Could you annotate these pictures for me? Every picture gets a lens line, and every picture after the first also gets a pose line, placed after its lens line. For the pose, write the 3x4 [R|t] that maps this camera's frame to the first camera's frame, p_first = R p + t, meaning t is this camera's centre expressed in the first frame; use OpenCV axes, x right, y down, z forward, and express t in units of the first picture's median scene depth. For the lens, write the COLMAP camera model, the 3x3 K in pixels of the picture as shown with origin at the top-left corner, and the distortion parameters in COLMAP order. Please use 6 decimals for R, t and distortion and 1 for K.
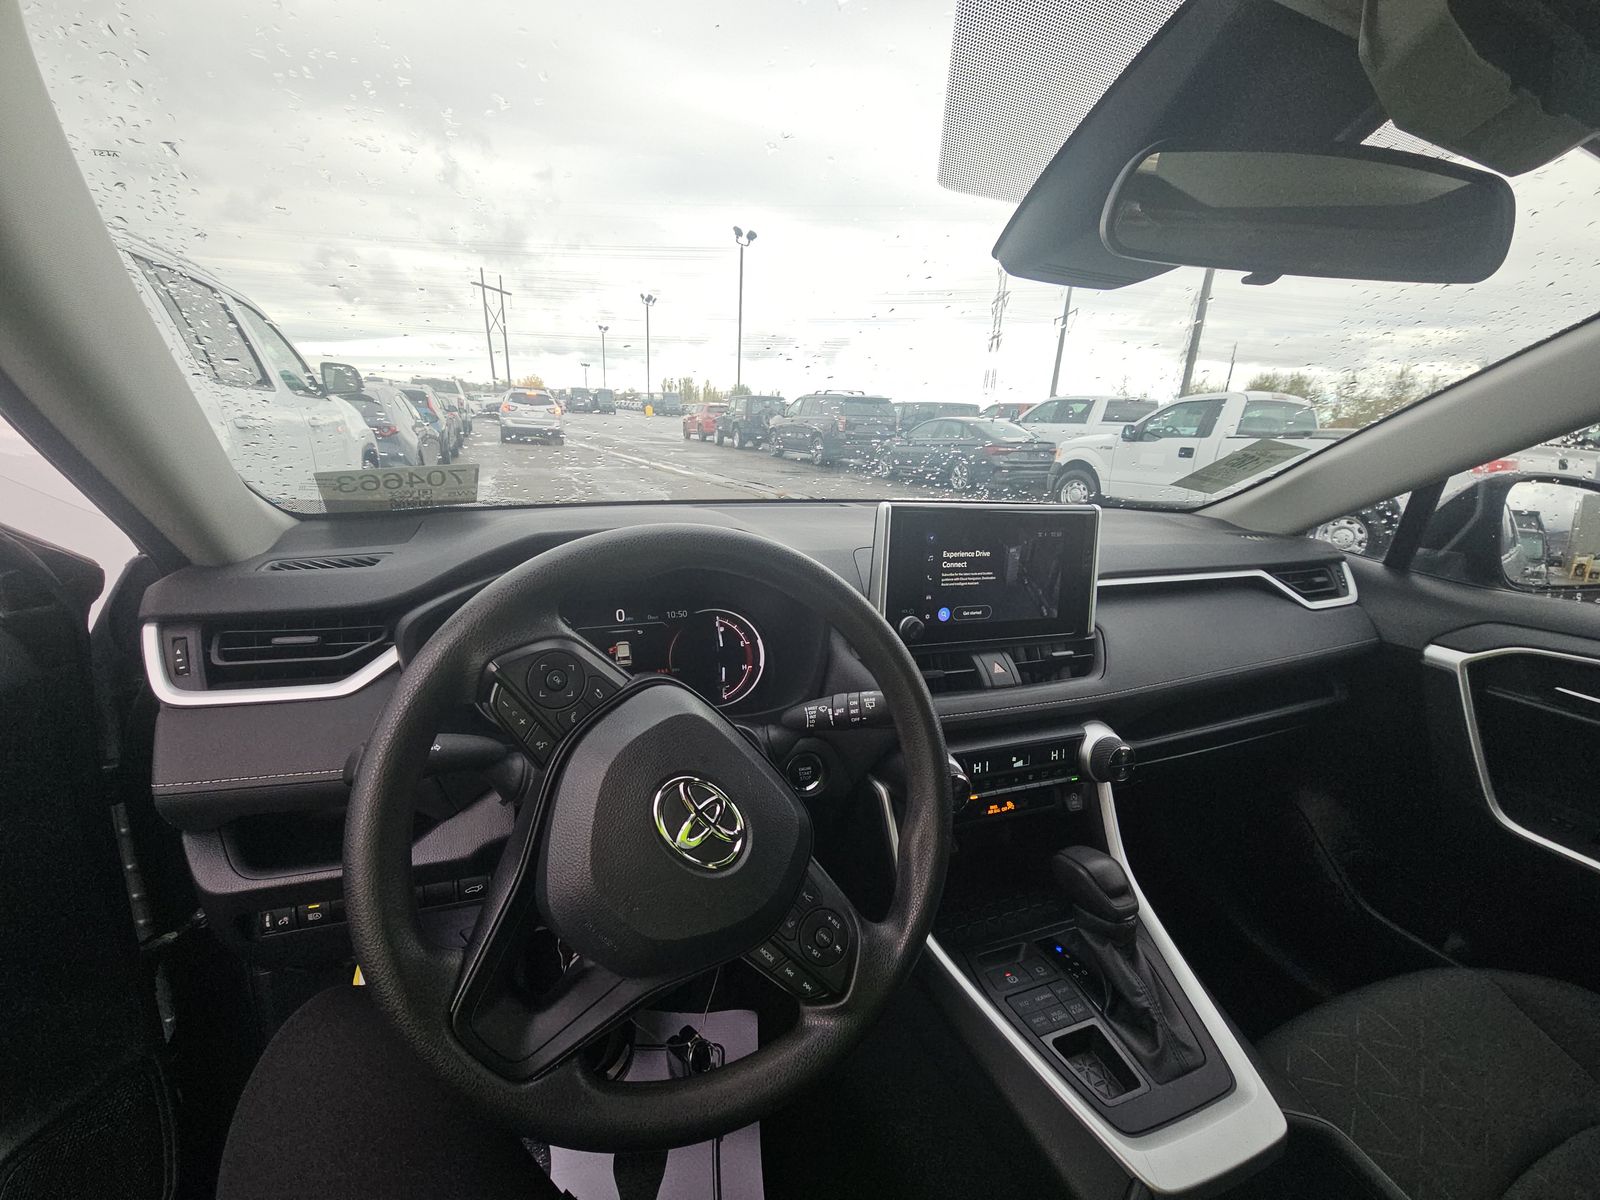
lens RADIAL K [[650.5, 0, 800.4], [0, 650.5, 605.3], [0, 0, 1]] dist [-0.000574, -0.000194]
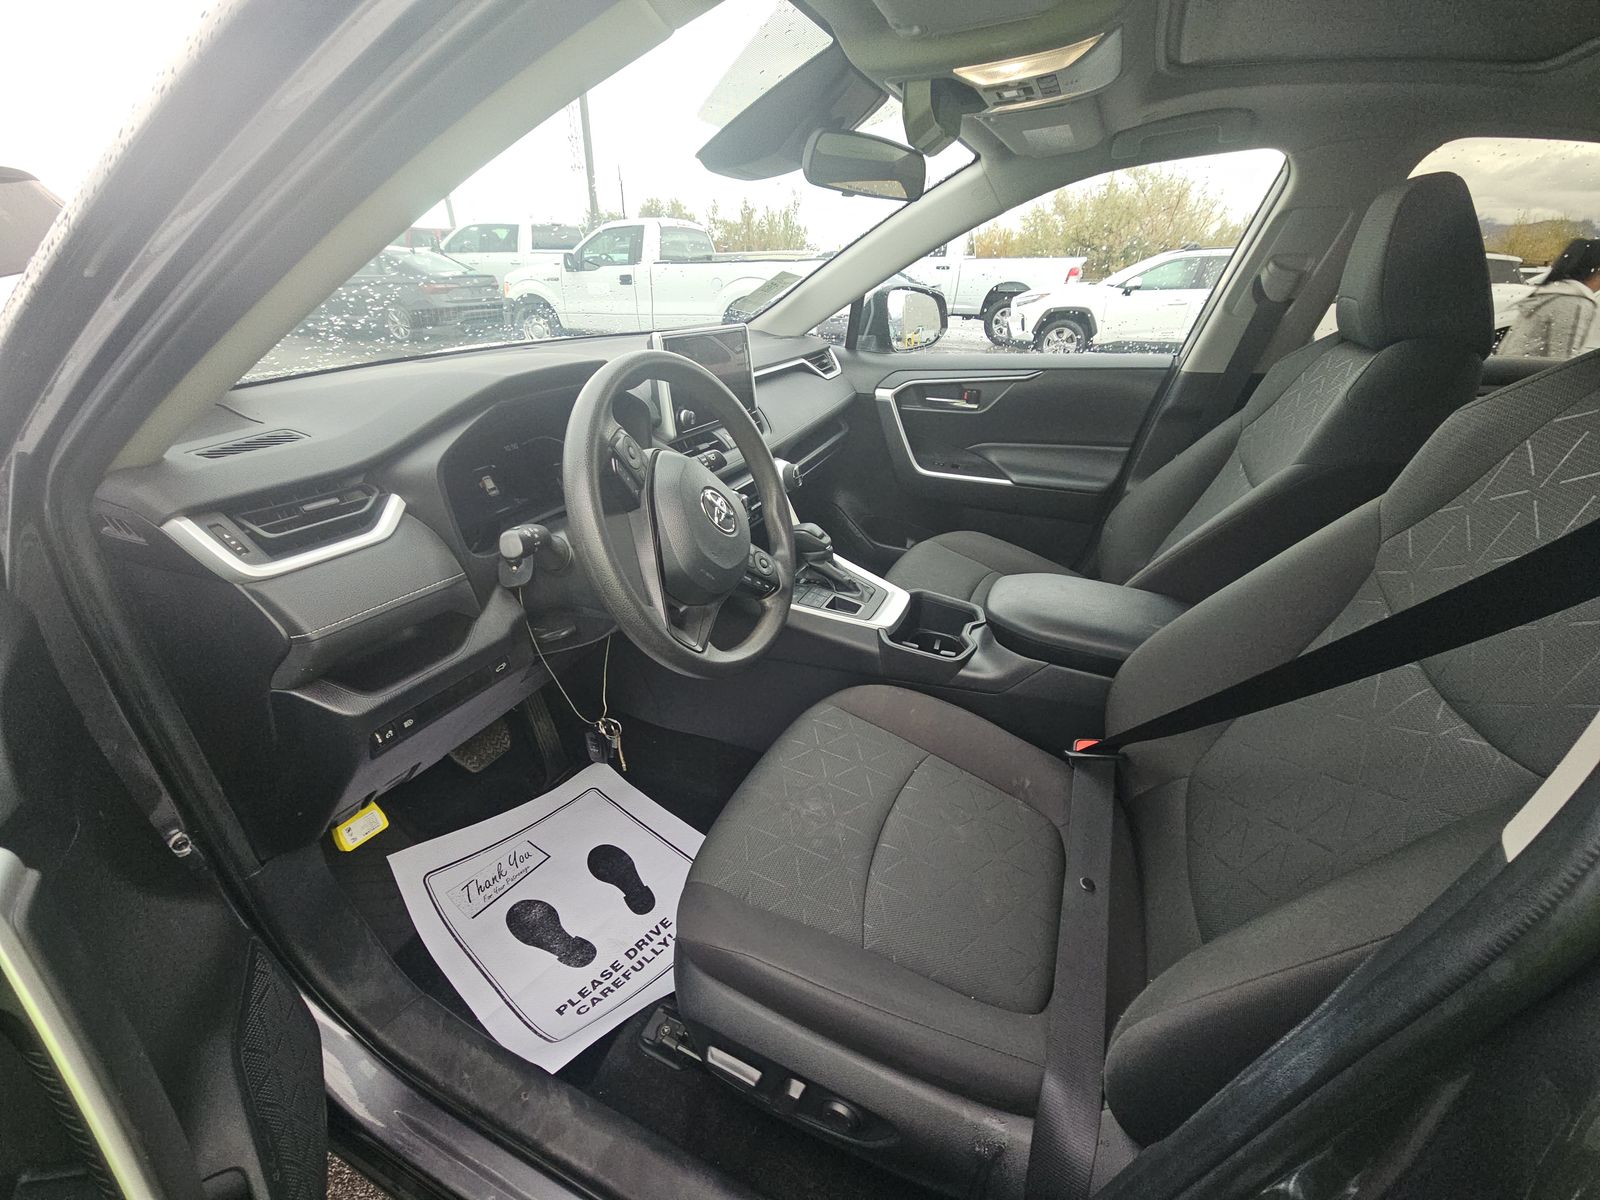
lens RADIAL K [[650.5, 0, 800.4], [0, 650.5, 605.3], [0, 0, 1]] dist [-0.000574, -0.000194]
pose [[0.700572, -0.358183, 0.617174, -0.525404], [0.209808, 0.930060, 0.301610, 0.028173], [-0.682041, -0.081812, 0.726724, -0.233382]]
